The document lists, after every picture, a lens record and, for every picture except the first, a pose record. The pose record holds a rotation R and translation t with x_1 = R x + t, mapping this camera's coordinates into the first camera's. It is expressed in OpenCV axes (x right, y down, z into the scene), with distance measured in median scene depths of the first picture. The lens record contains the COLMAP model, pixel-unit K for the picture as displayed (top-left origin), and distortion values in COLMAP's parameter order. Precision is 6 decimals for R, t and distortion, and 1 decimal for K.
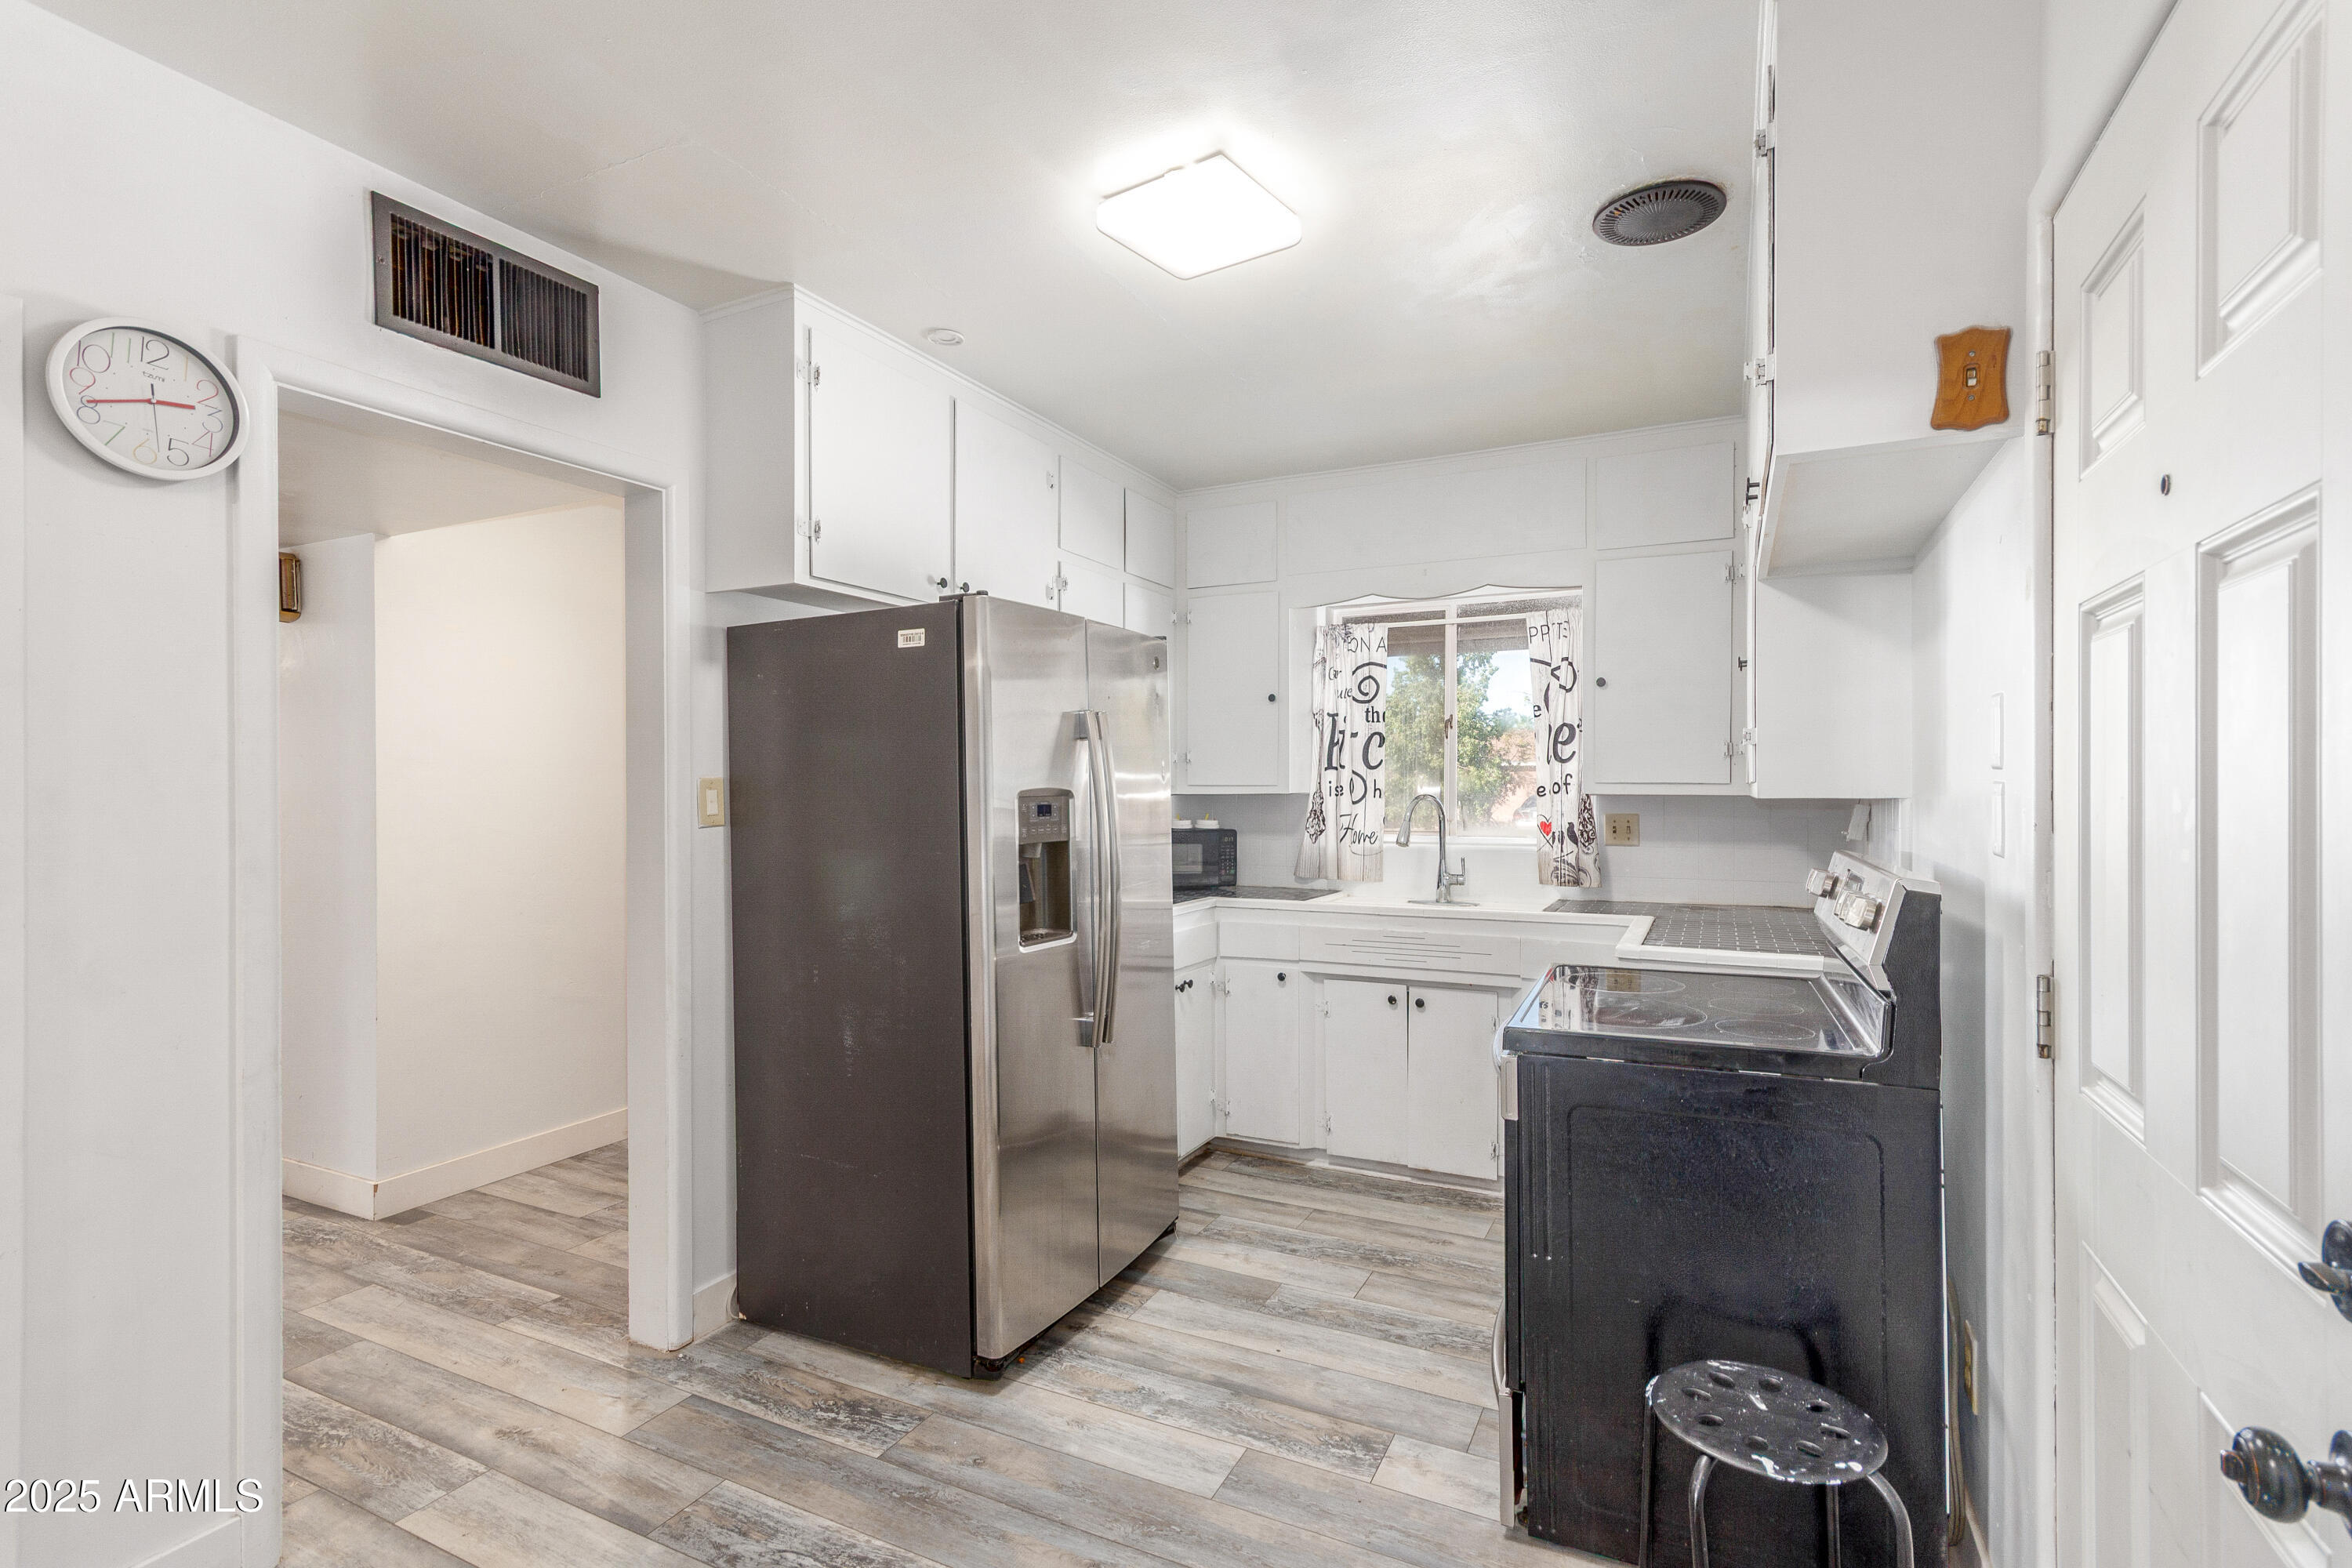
lens RADIAL K [[1105.0, 0, 1131.3], [0, 1105.0, 784.5], [0, 0, 1]] dist [0.004270, 0.000529]
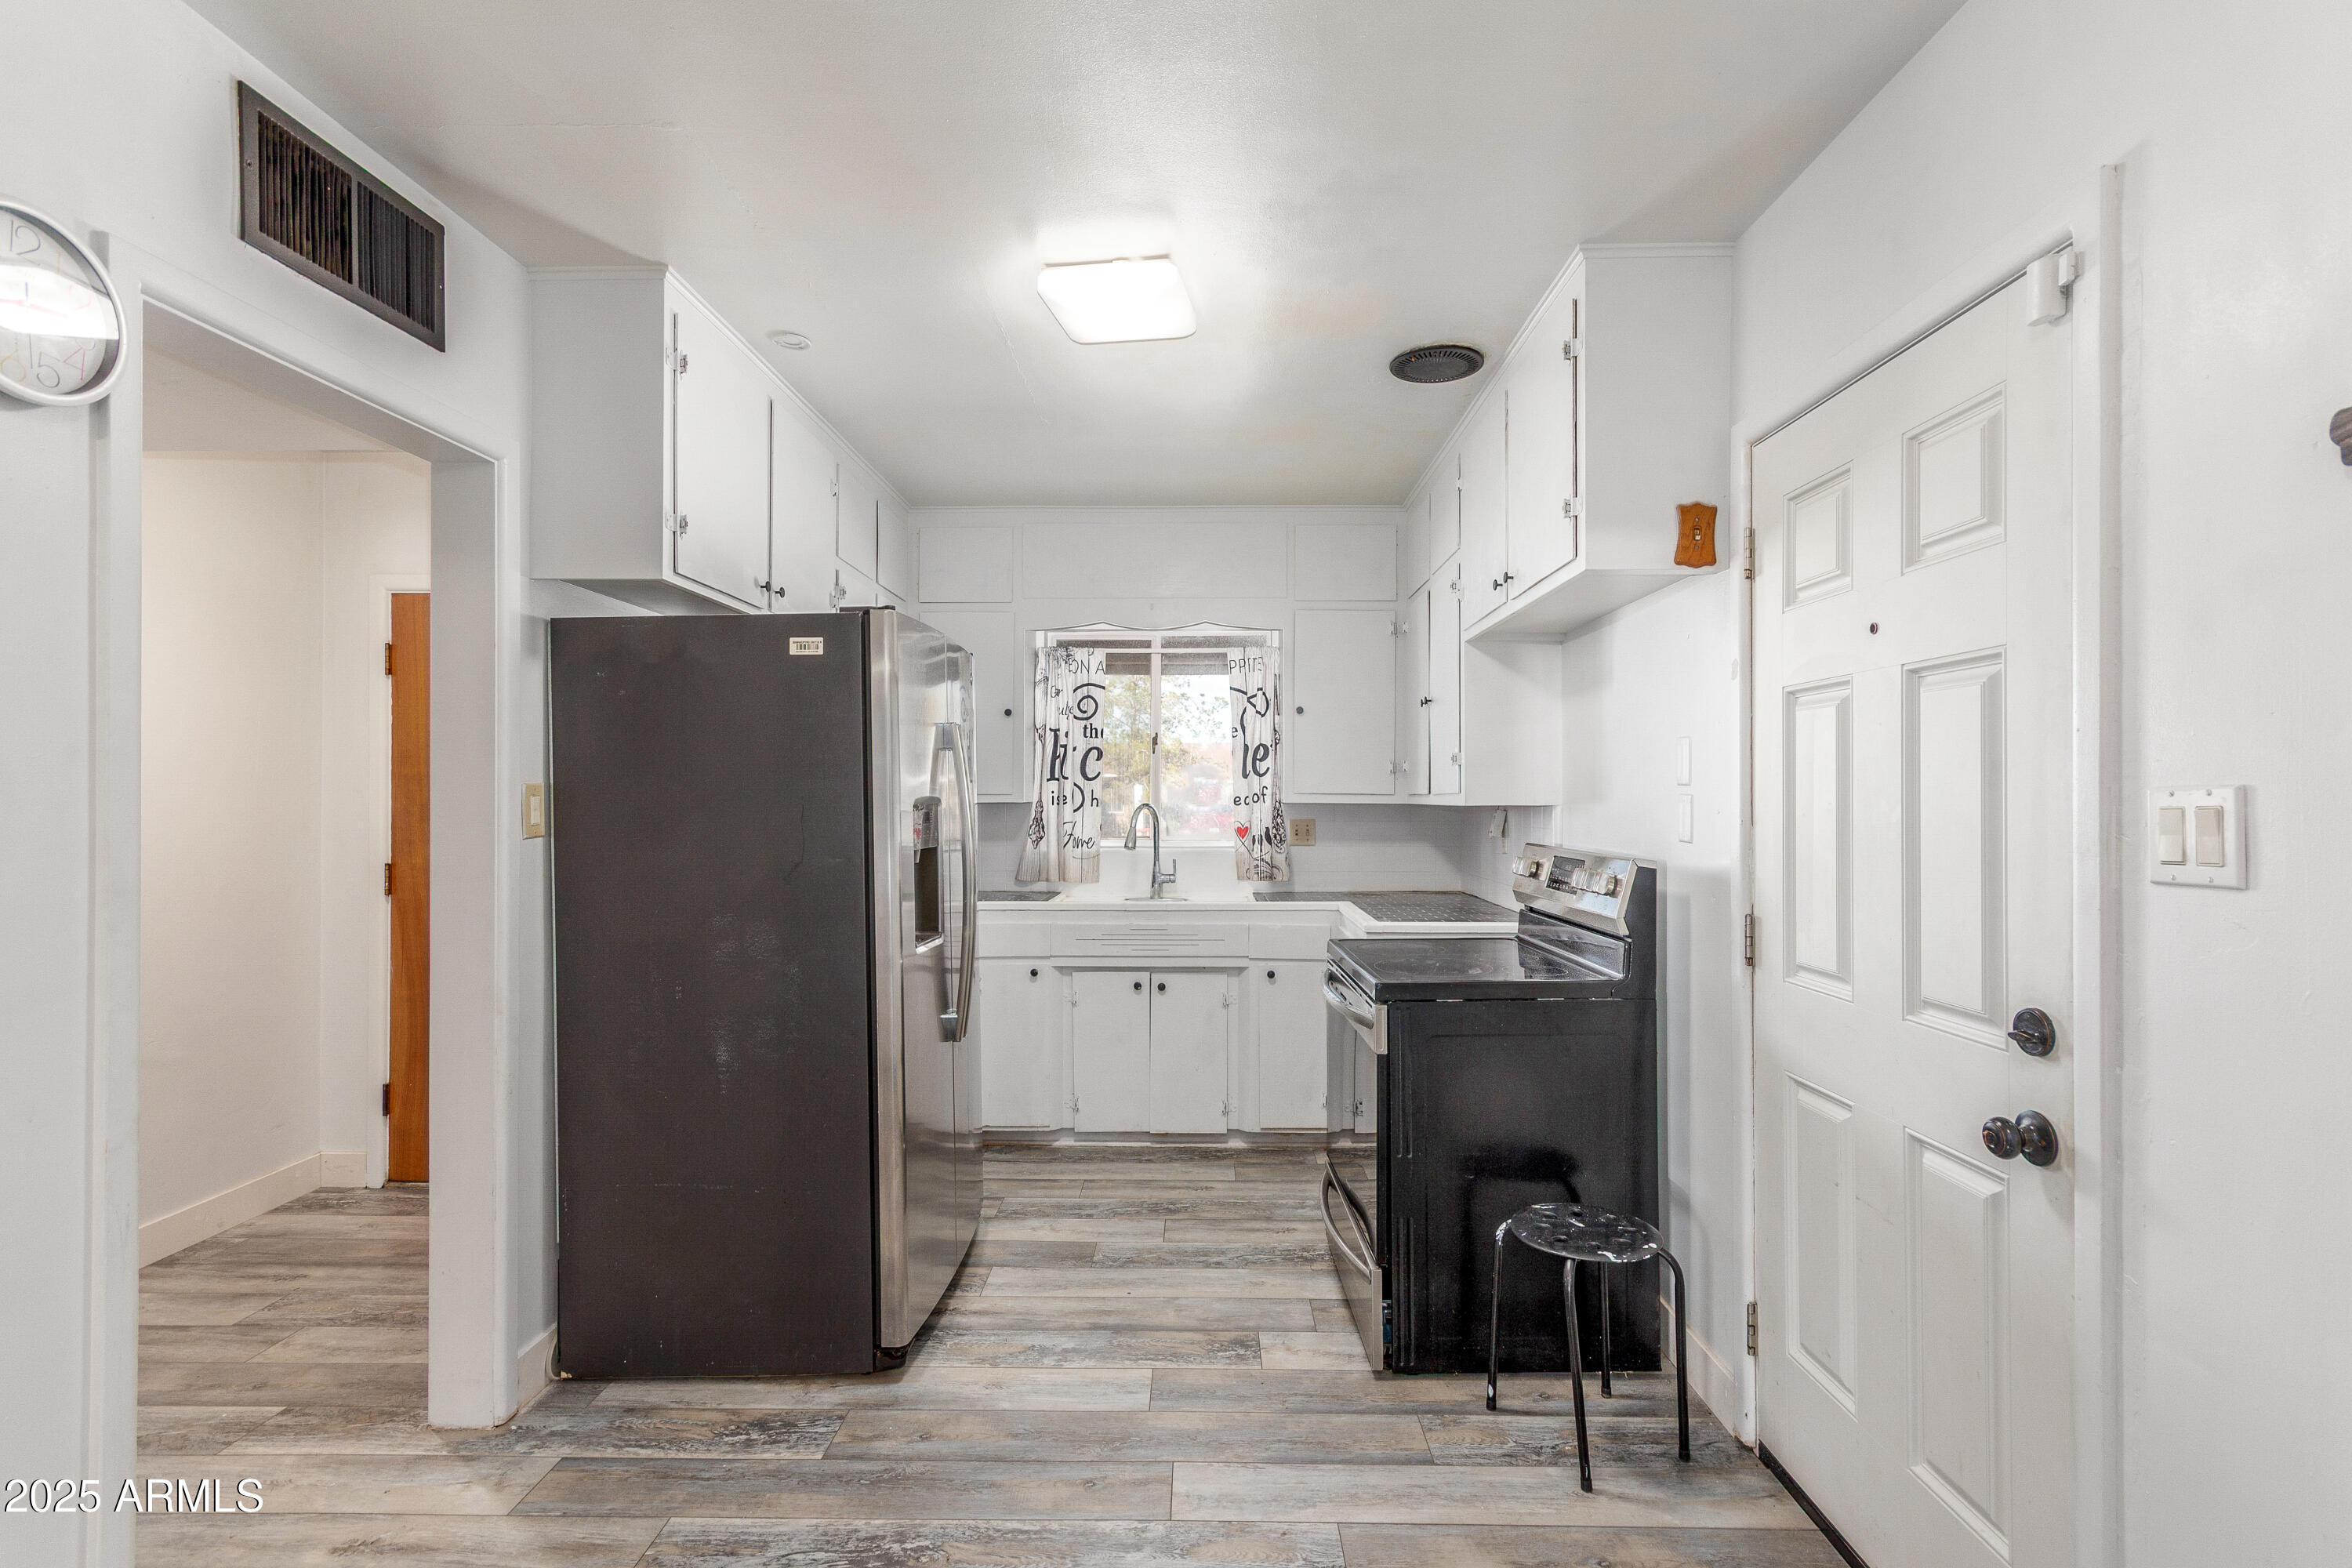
lens RADIAL K [[1105.2, 0, 1174.7], [0, 1105.2, 786.6], [0, 0, 1]] dist [0.005280, -0.000803]
pose [[0.901337, 0.007264, 0.433058, -0.317494], [-0.004161, 0.999958, -0.008113, 0.001460], [-0.433099, 0.005511, 0.901329, -0.044940]]
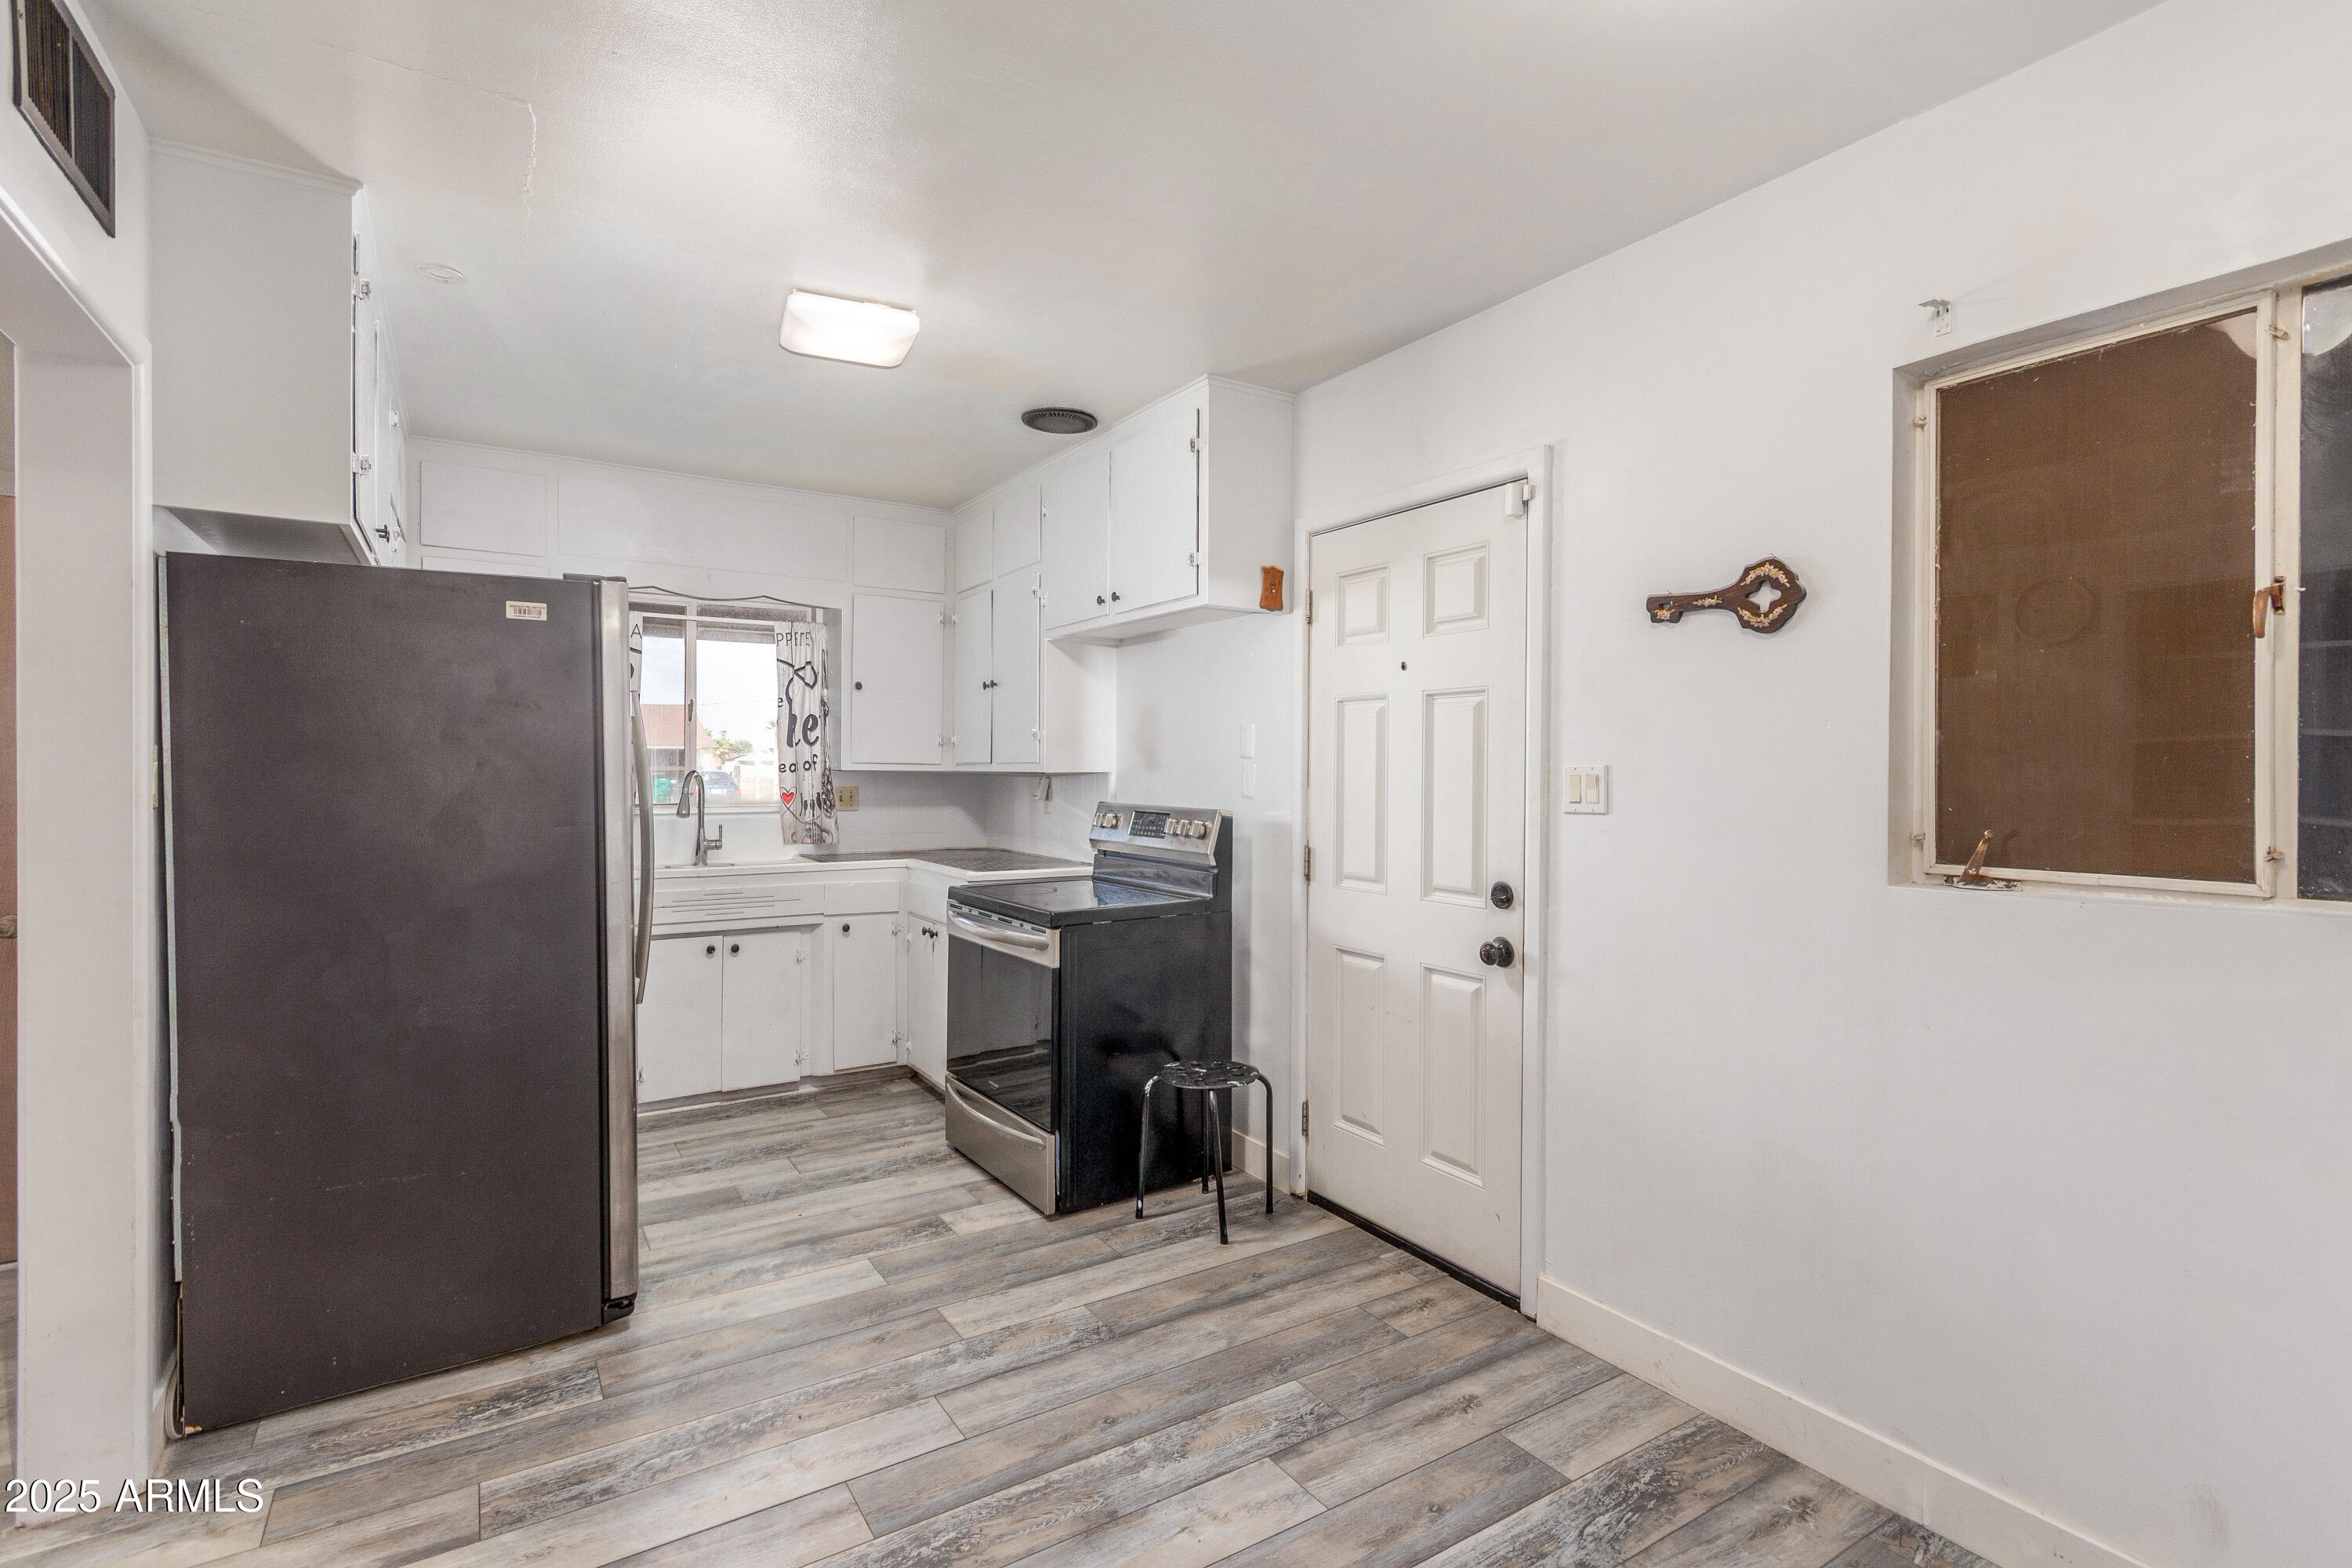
lens RADIAL K [[1091.8, 0, 1178.1], [0, 1091.8, 767.0], [0, 0, 1]] dist [0.001683, 0.000269]
pose [[0.520737, 0.005510, 0.853700, -0.696676], [-0.009956, 0.999950, -0.000381, 0.001339], [-0.853659, -0.008301, 0.520766, -0.003616]]
